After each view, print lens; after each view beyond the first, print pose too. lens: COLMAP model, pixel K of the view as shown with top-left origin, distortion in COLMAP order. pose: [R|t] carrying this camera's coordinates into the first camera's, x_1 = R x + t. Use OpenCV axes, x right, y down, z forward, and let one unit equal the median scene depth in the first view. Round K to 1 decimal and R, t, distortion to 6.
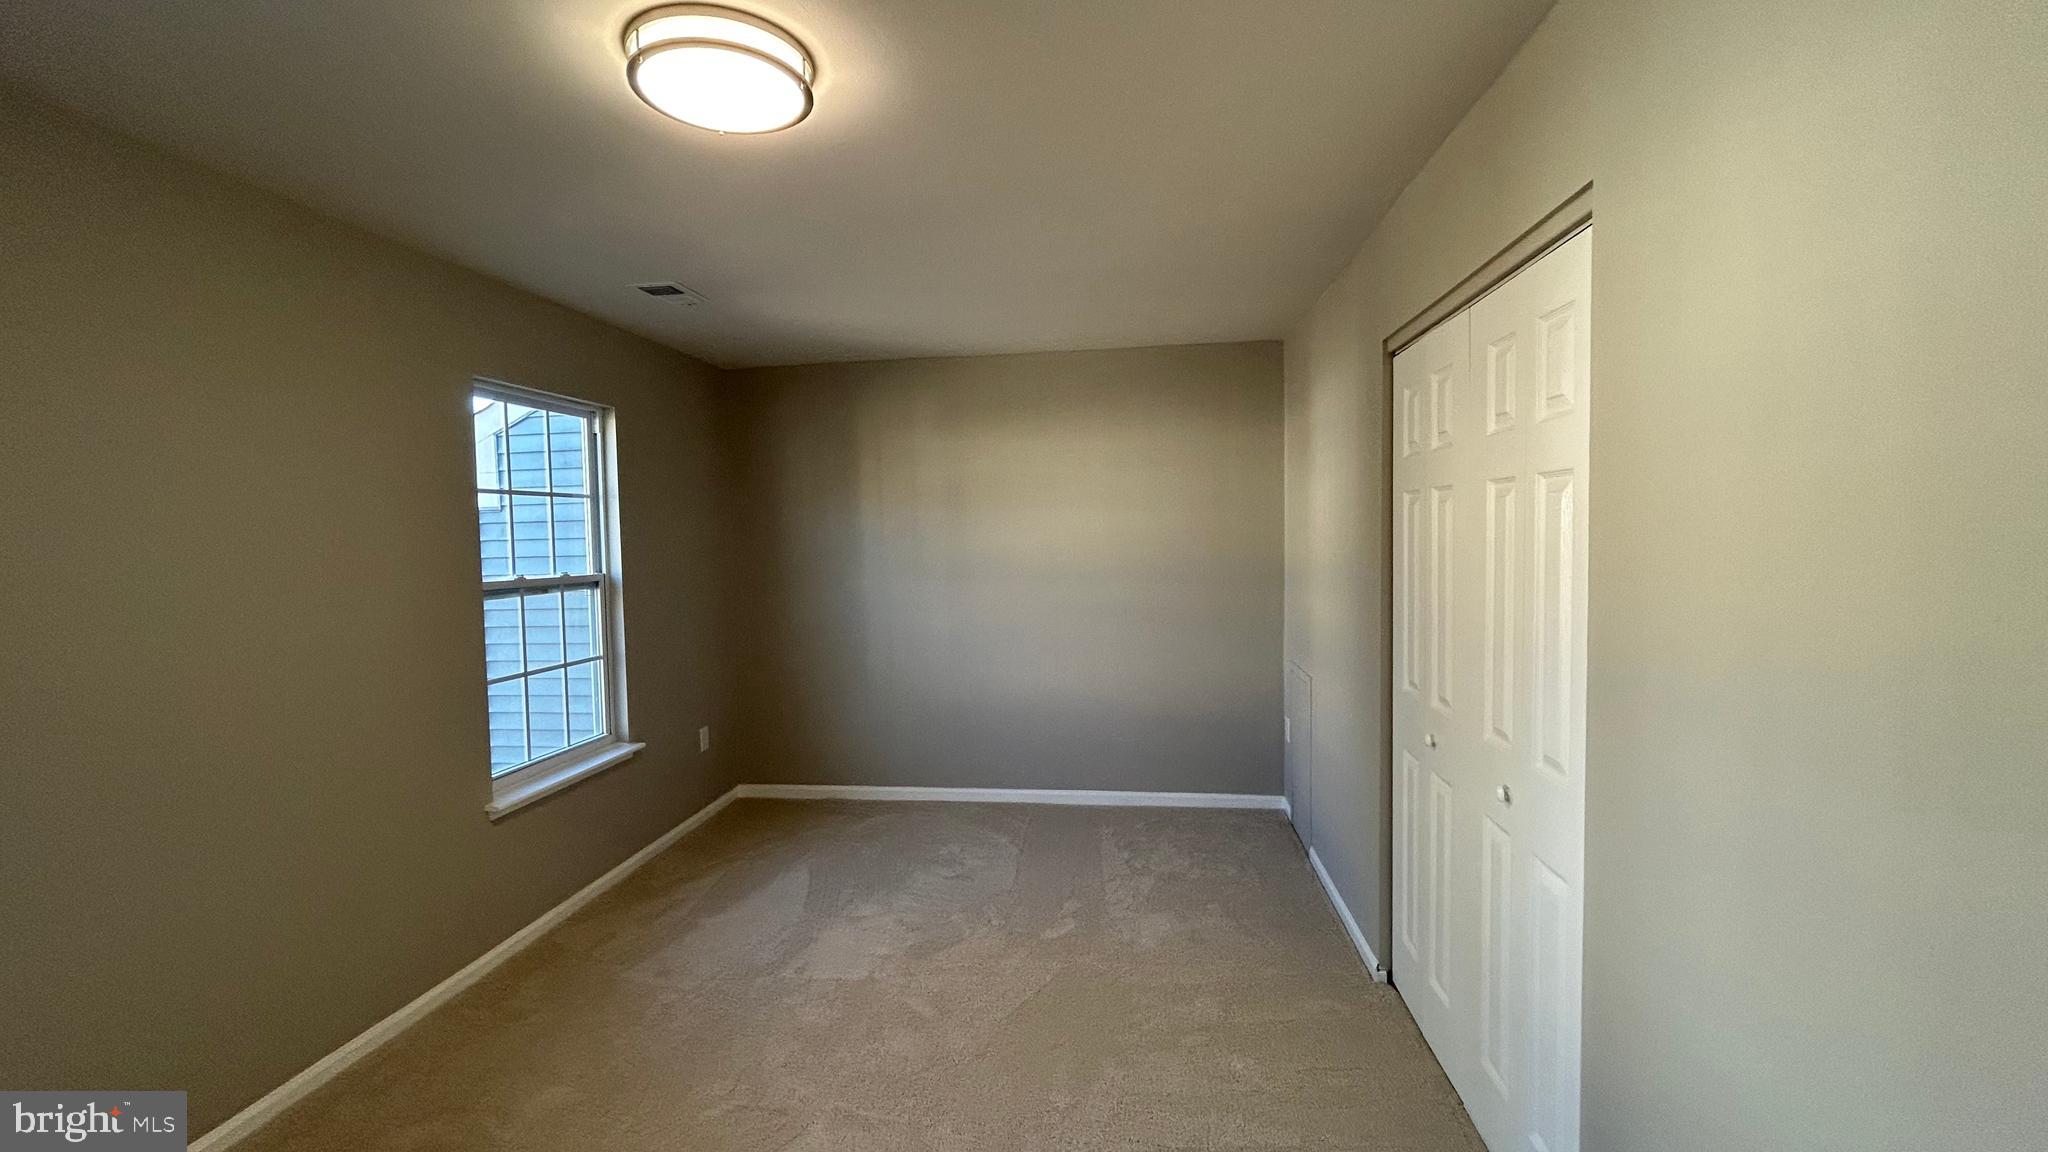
lens RADIAL K [[830.6, 0, 1020.8], [0, 830.6, 571.3], [0, 0, 1]] dist [-0.001866, -0.000071]
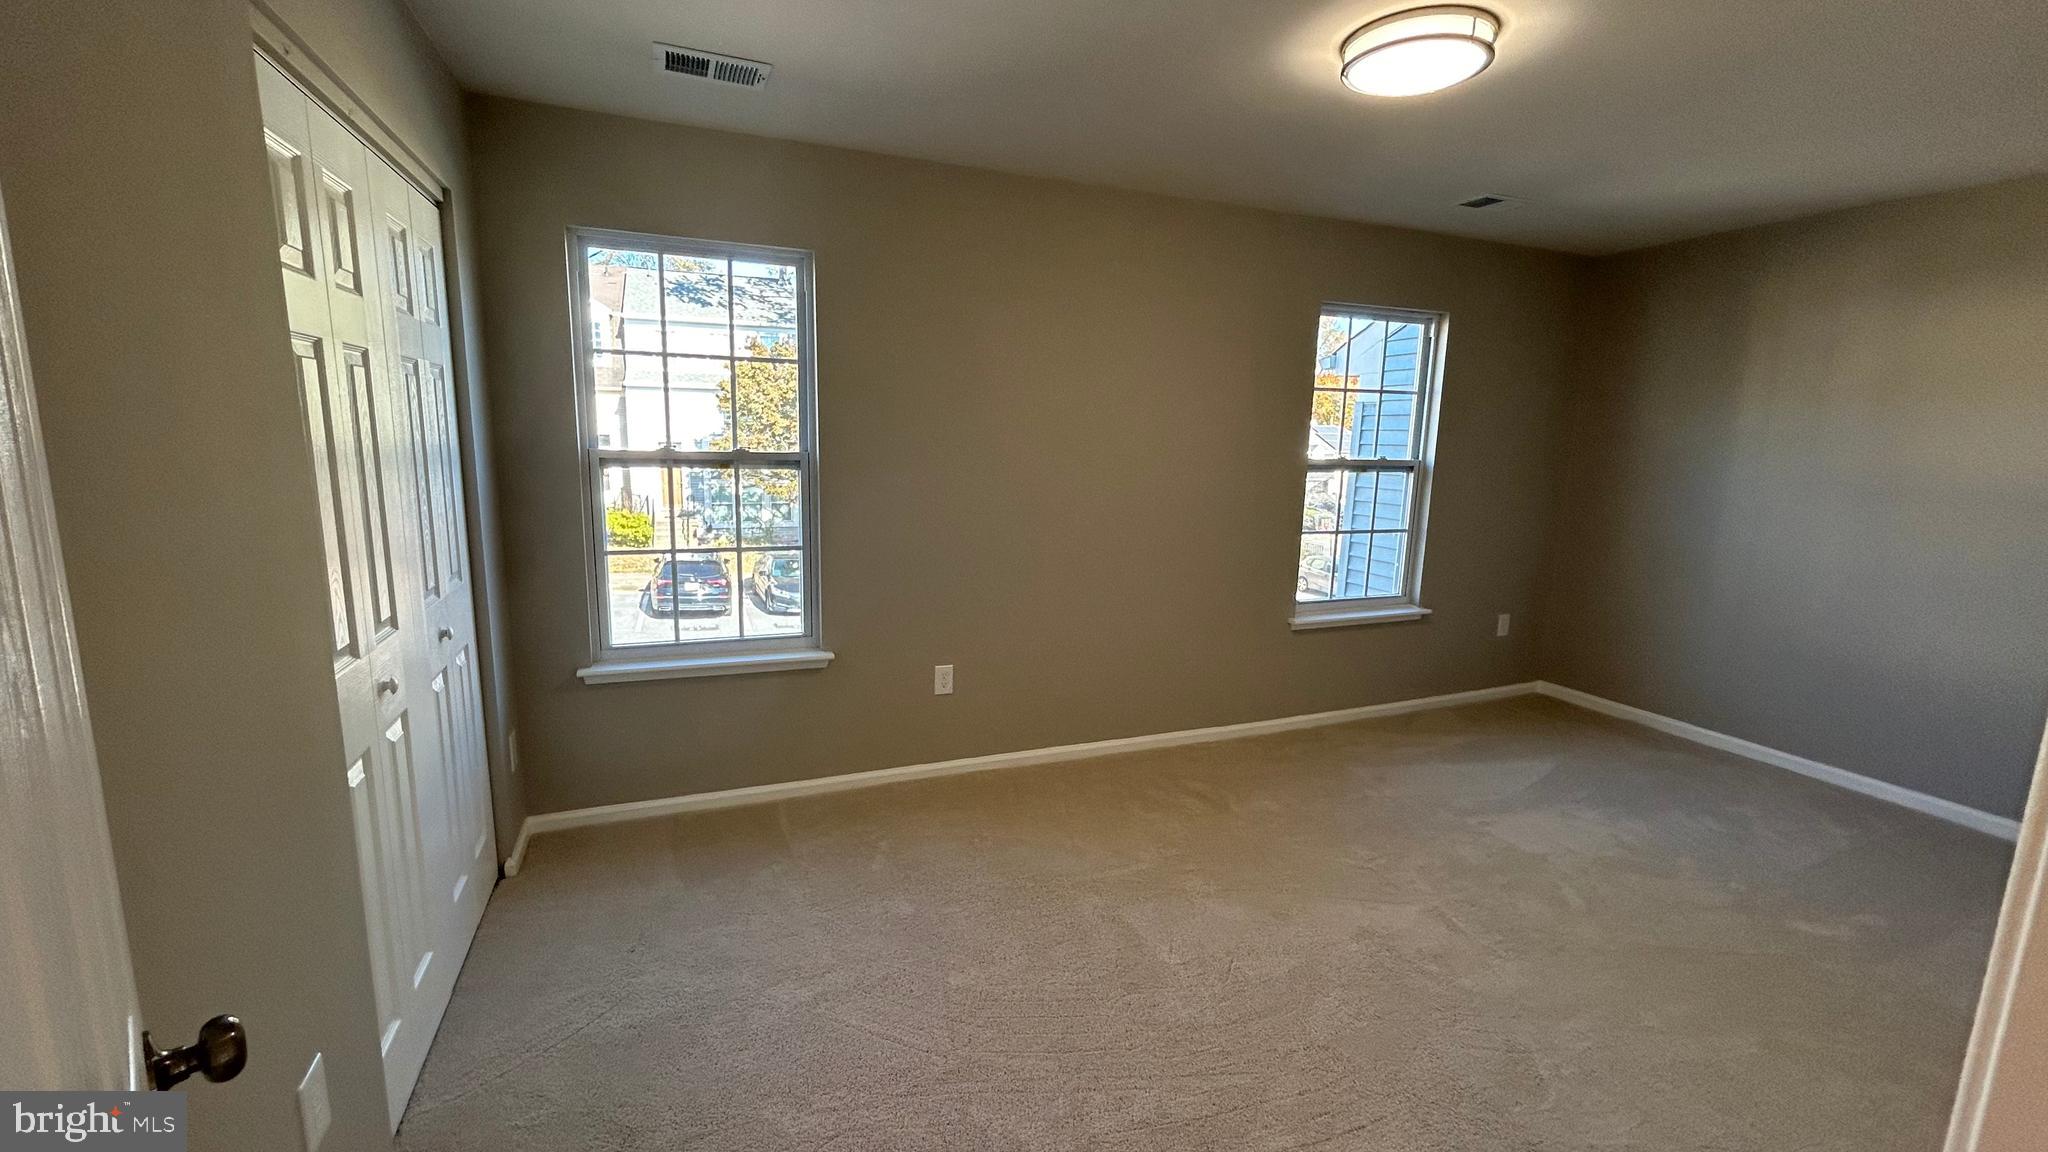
lens RADIAL K [[830.6, 0, 1030.3], [0, 830.6, 570.6], [0, 0, 1]] dist [-0.001866, -0.000071]
pose [[0.501431, 0.176778, -0.846945, 0.250246], [-0.071944, 0.984033, 0.162797, 0.004776], [0.862201, -0.020699, 0.506143, -0.069681]]
